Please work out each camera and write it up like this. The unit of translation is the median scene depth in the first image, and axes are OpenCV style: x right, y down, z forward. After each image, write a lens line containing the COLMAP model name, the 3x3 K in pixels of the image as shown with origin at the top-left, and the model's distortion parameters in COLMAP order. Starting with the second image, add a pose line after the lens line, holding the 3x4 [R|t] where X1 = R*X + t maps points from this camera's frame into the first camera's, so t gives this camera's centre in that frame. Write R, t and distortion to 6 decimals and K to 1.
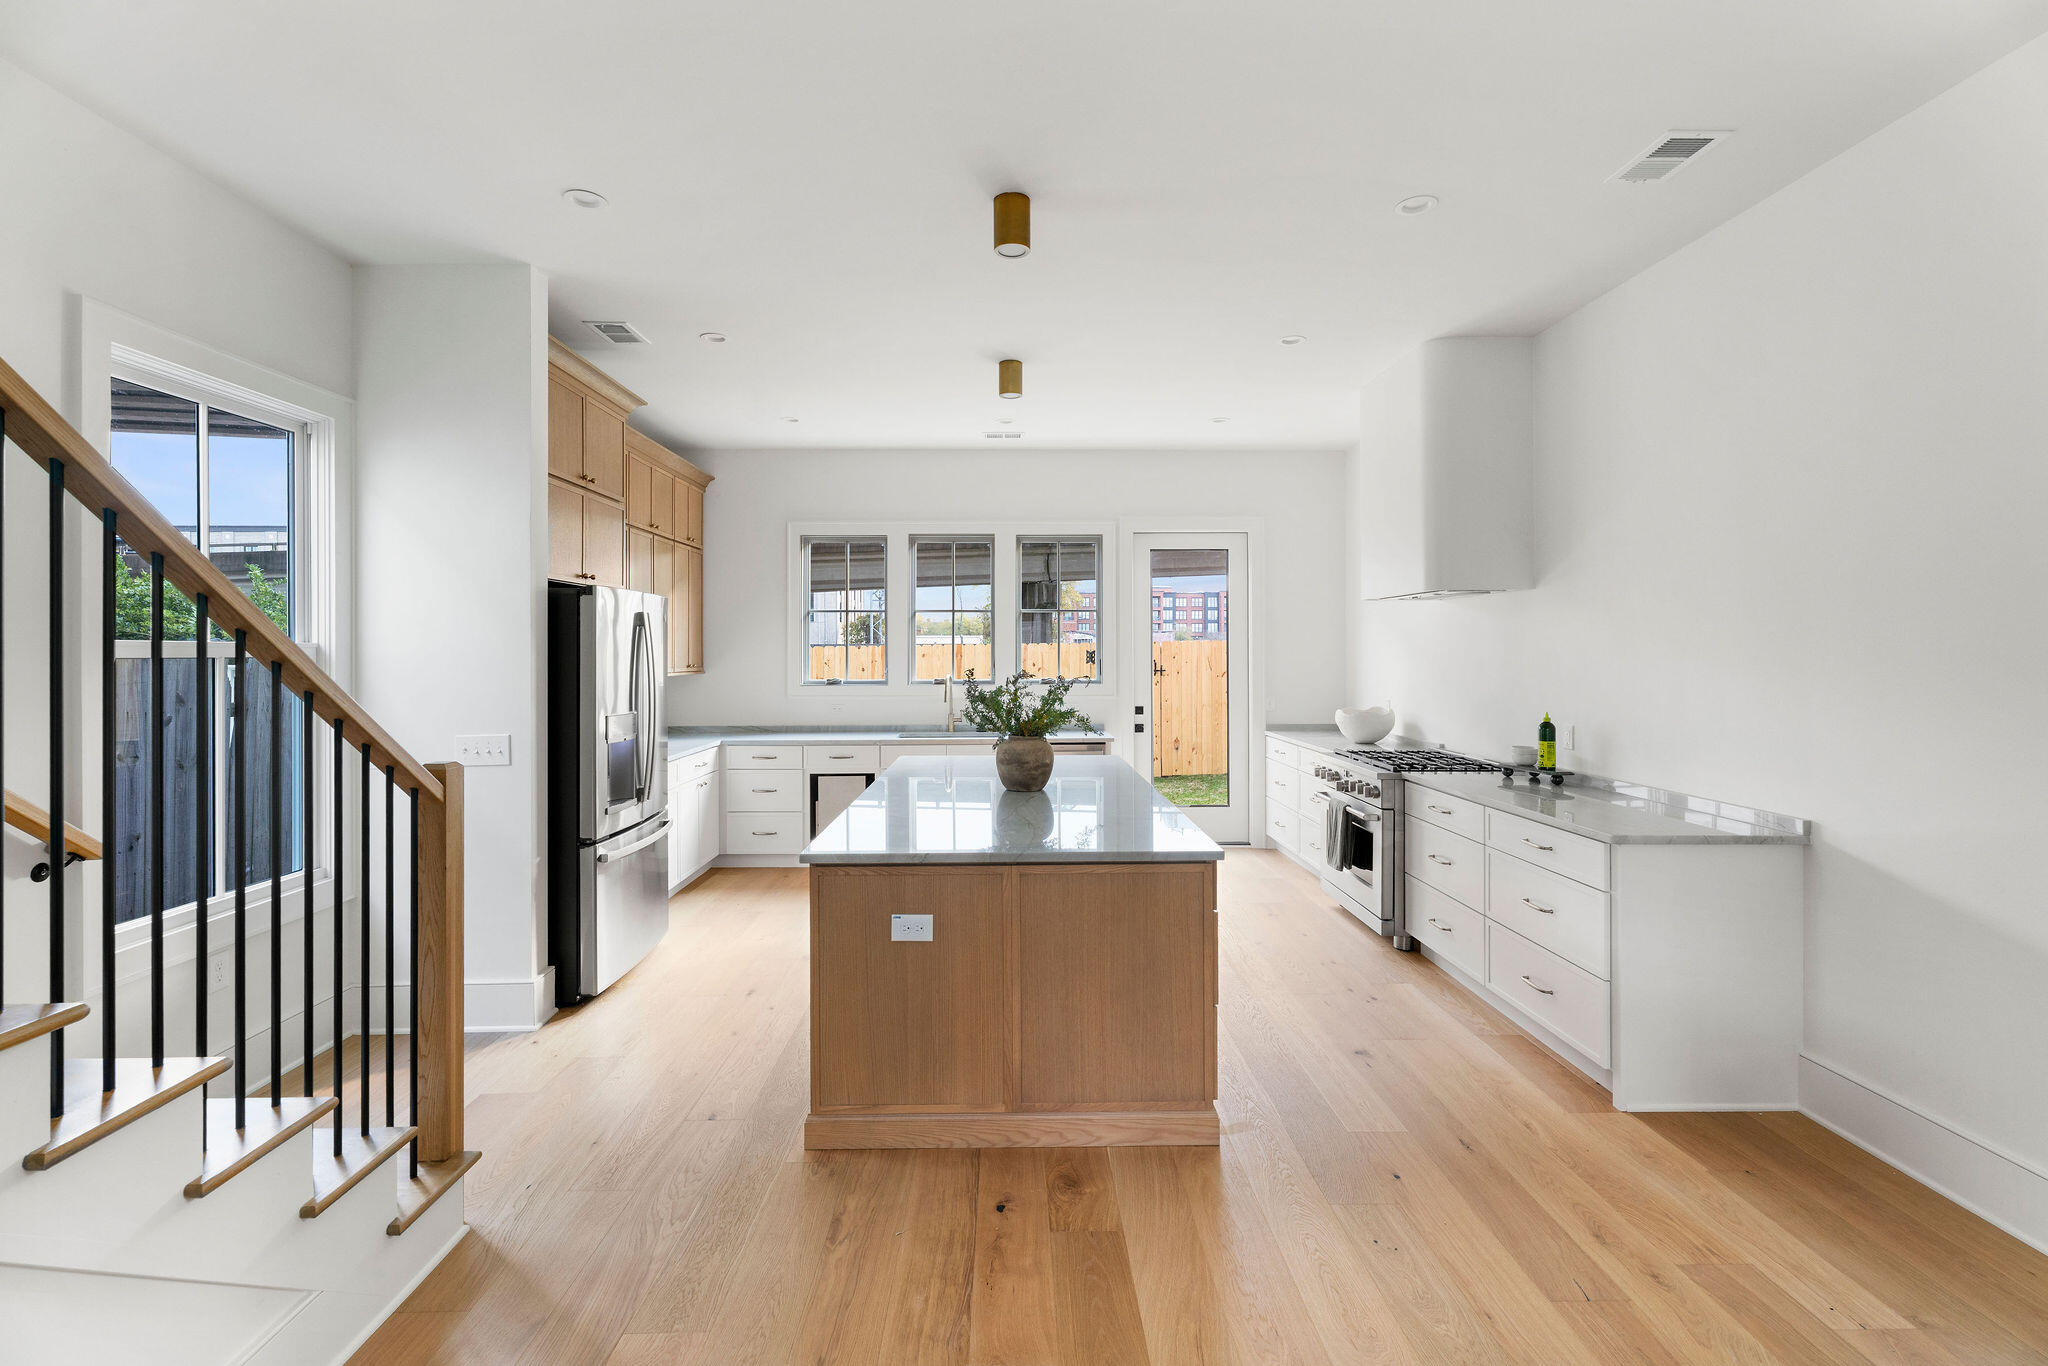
lens RADIAL K [[906.7, 0, 1021.5], [0, 906.7, 651.2], [0, 0, 1]] dist [-0.000224, -0.000006]
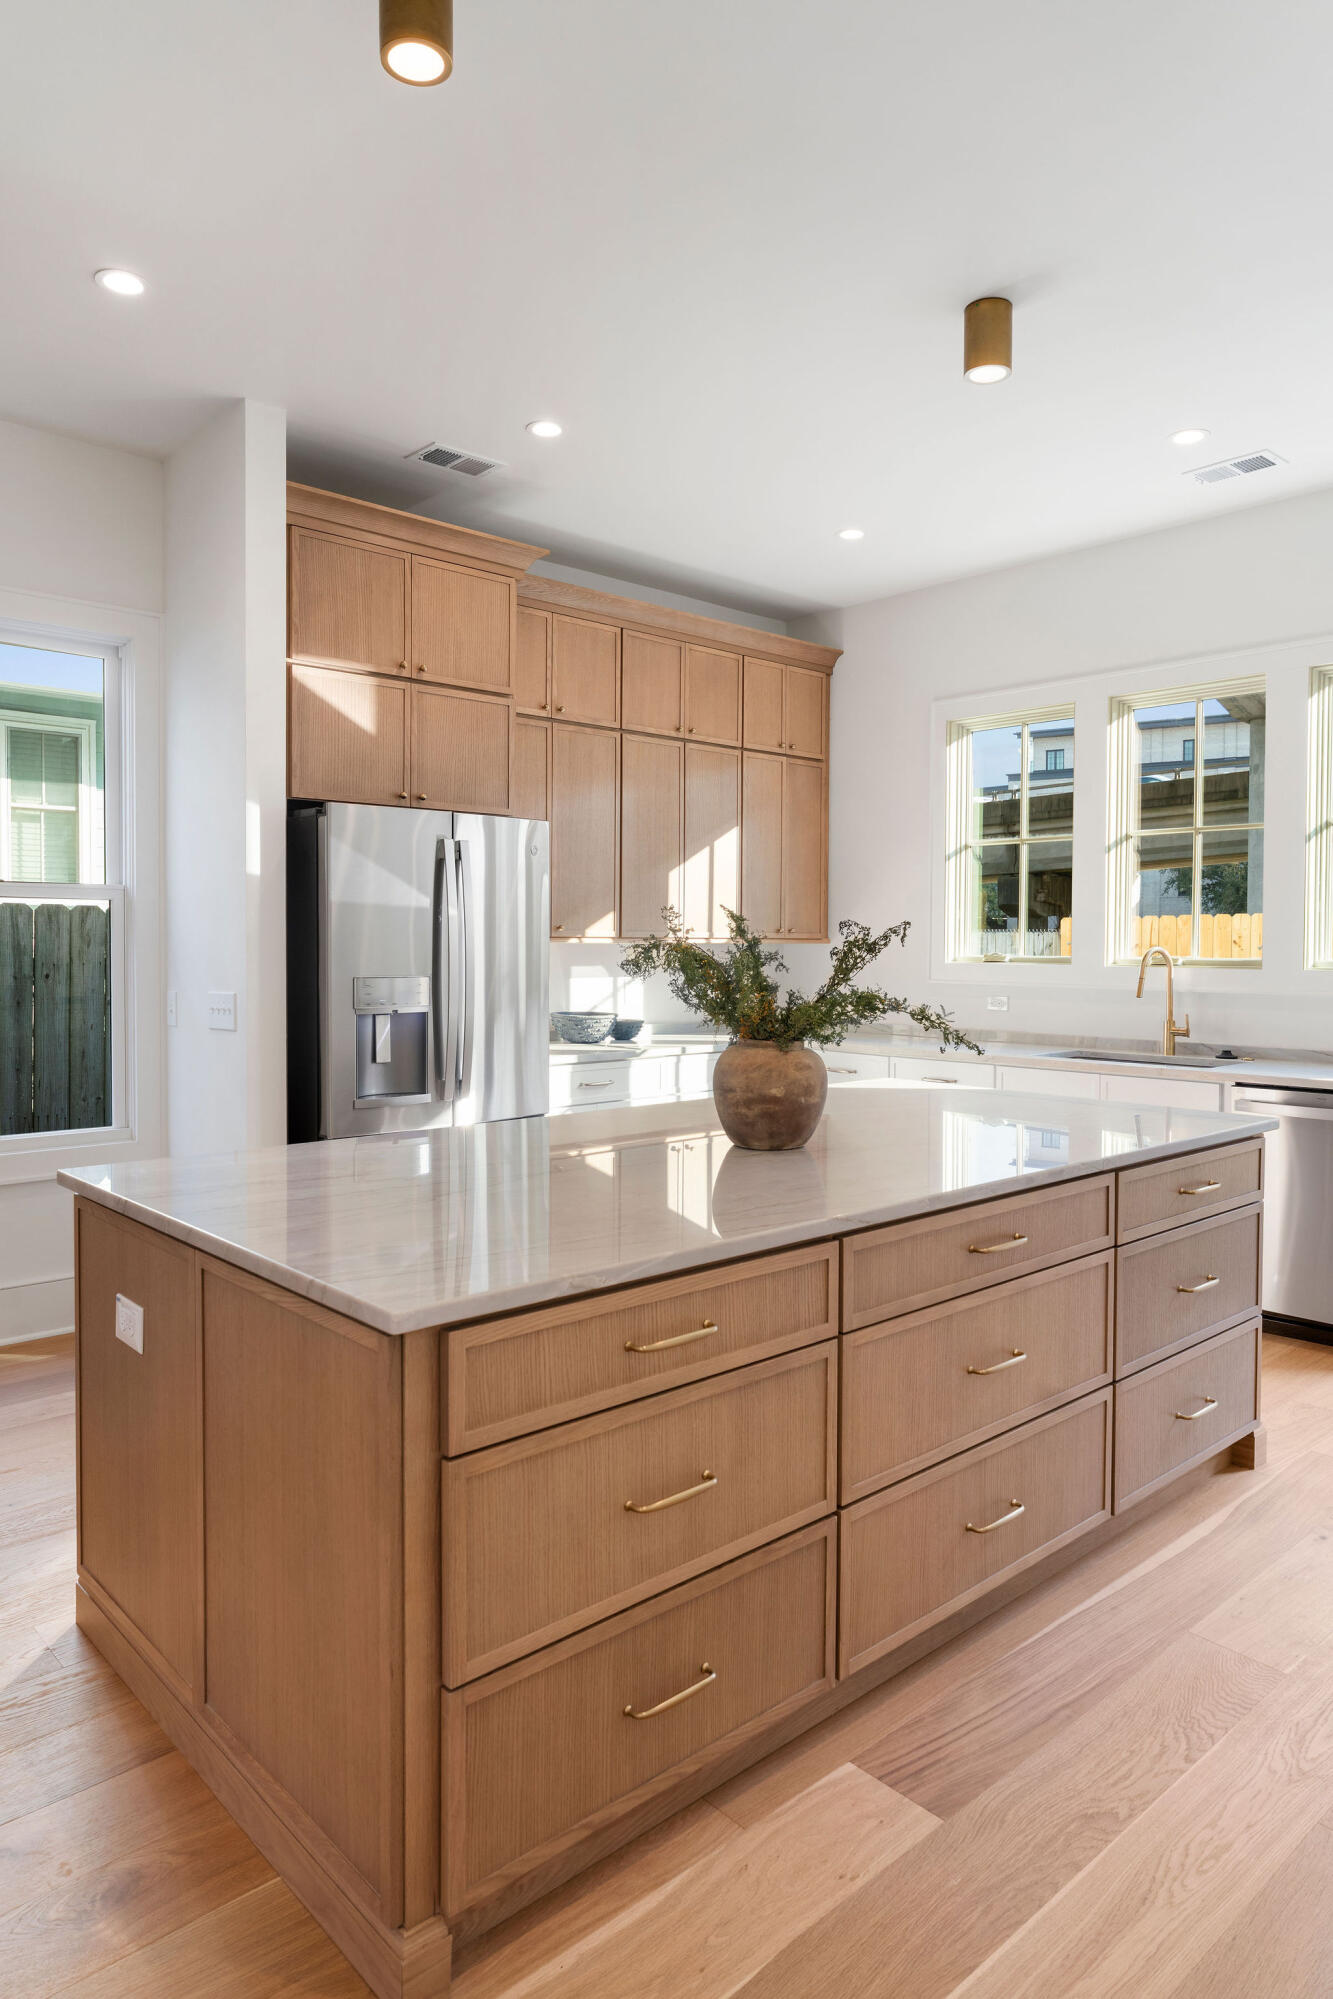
lens RADIAL K [[1243.9, 0, 671.7], [0, 1243.9, 961.1], [0, 0, 1]] dist [-0.002170, -0.000206]
pose [[0.665723, 0.018570, -0.745968, 0.601751], [-0.005554, 0.999786, 0.019932, 0.045837], [0.746178, -0.009126, 0.665684, 0.651120]]
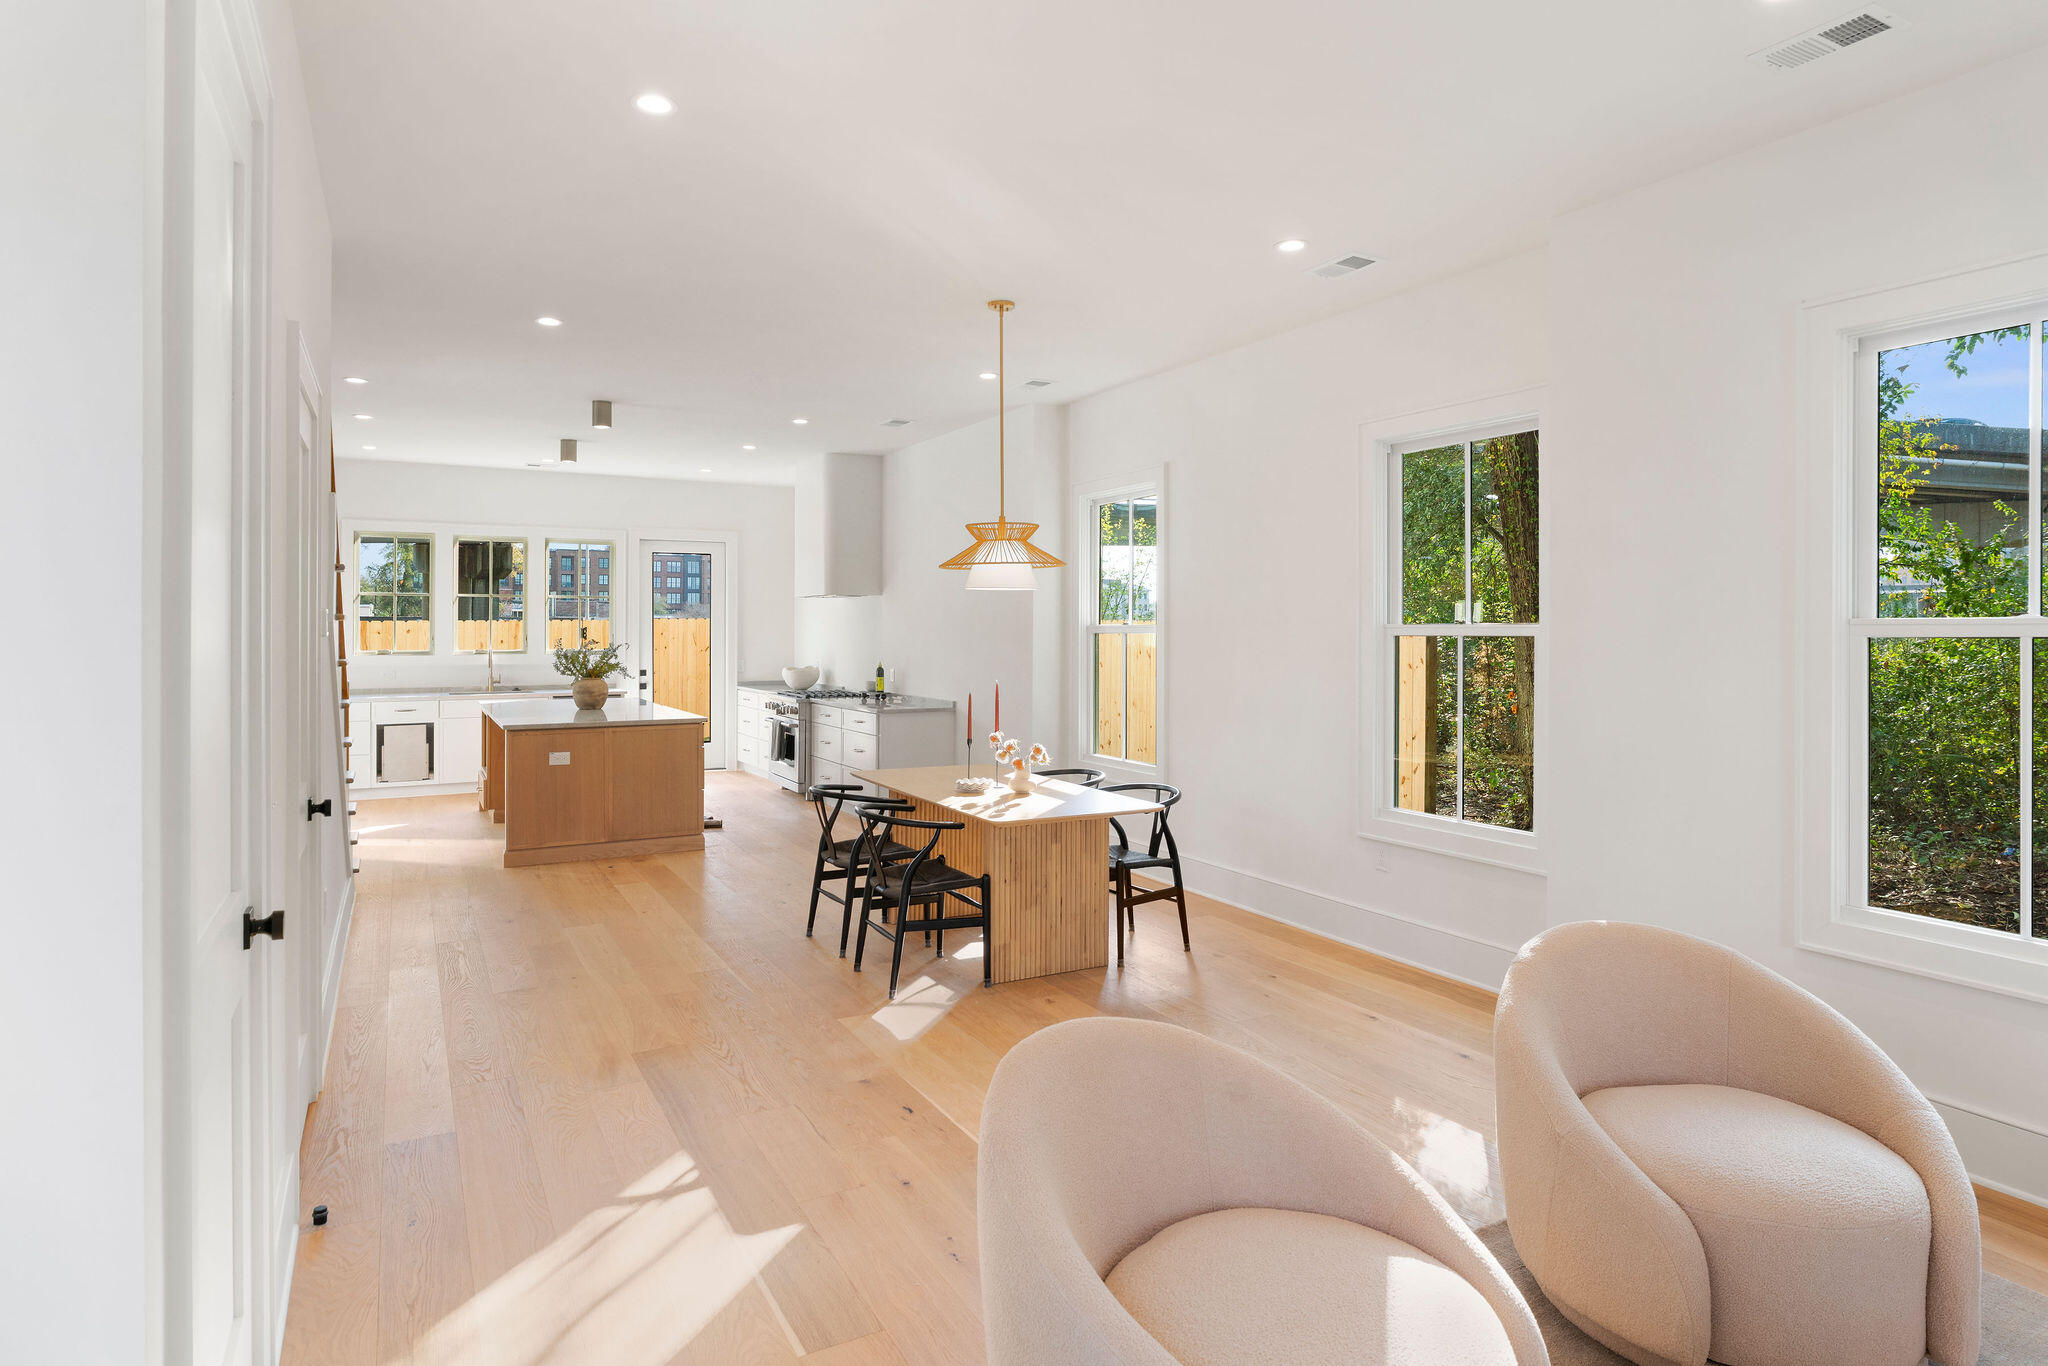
lens RADIAL K [[1148.2, 0, 1020.7], [0, 1148.2, 615.2], [0, 0, 1]] dist [-0.019474, 0.015044]
pose [[0.883938, 0.010027, 0.467497, -0.379465], [-0.004929, 0.999914, -0.012127, -0.003874], [-0.467579, 0.008415, 0.883911, -1.693103]]
